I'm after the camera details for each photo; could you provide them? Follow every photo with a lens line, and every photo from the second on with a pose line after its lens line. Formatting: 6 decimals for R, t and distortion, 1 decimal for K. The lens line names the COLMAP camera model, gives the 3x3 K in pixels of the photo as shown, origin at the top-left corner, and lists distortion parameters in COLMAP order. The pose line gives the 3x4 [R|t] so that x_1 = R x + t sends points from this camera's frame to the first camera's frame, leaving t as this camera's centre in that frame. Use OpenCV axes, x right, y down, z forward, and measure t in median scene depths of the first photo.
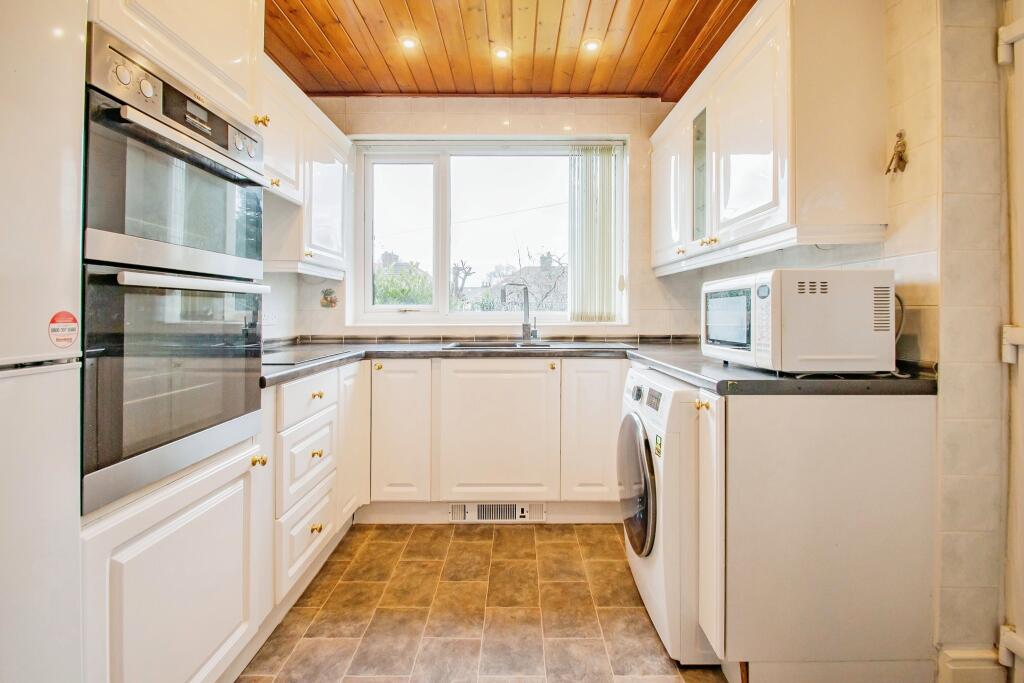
lens RADIAL K [[481.3, 0, 511.0], [0, 481.3, 283.1], [0, 0, 1]] dist [0.000258, -0.000375]
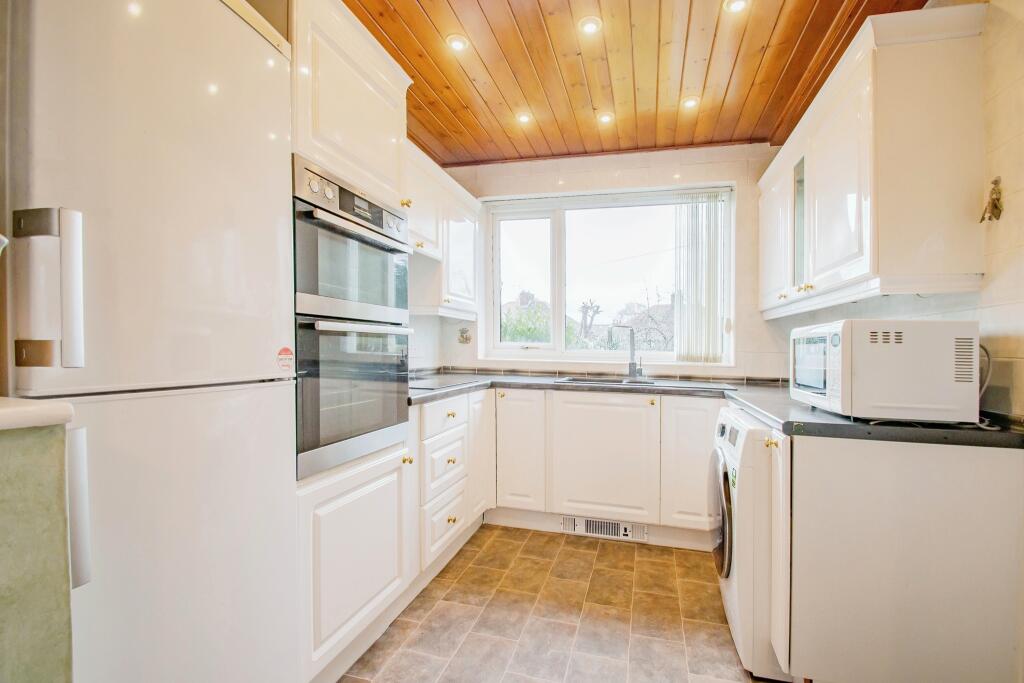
lens RADIAL K [[460.4, 0, 512.0], [0, 460.4, 341.5], [0, 0, 1]] dist [-0.000033, -0.000366]
pose [[0.961139, 0.017568, -0.275504, 0.073793], [-0.004647, 0.998861, 0.047483, -0.014424], [0.276025, -0.044357, 0.960126, -0.096864]]
